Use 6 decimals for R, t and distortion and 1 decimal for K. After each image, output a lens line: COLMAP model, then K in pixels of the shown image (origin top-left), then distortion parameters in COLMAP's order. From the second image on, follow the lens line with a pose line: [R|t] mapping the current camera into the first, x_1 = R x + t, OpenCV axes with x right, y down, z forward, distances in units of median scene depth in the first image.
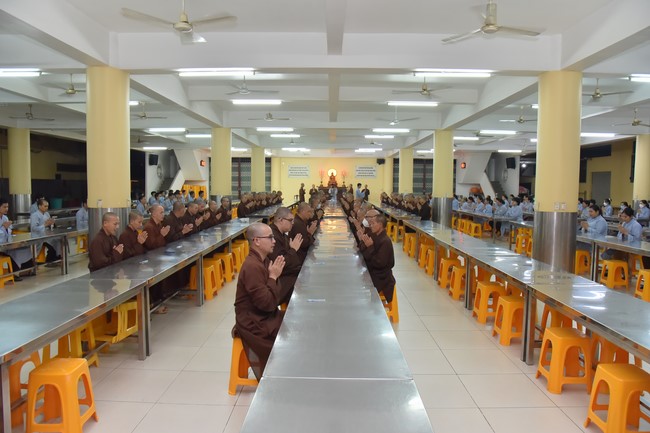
lens RADIAL K [[457.3, 0, 325.0], [0, 457.3, 216.5], [0, 0, 1]] dist [-0.071549, 0.007241]
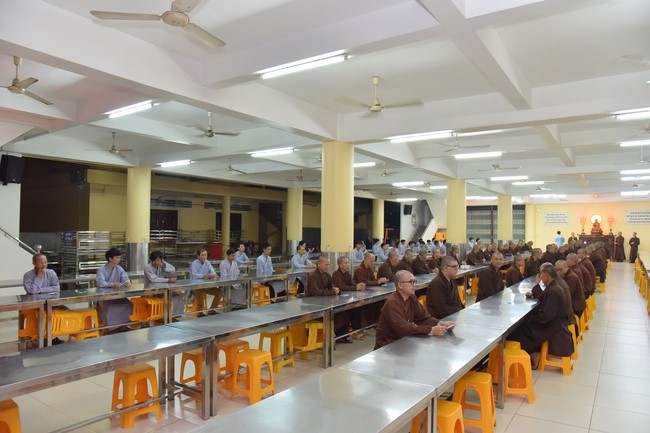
lens RADIAL K [[457.3, 0, 325.0], [0, 457.3, 216.5], [0, 0, 1]] dist [-0.071549, 0.007241]
pose [[0.837647, -0.018927, -0.545884, 0.094553], [-0.038042, 0.994951, -0.092871, 0.000726], [0.544886, 0.098559, 0.832698, -0.041726]]
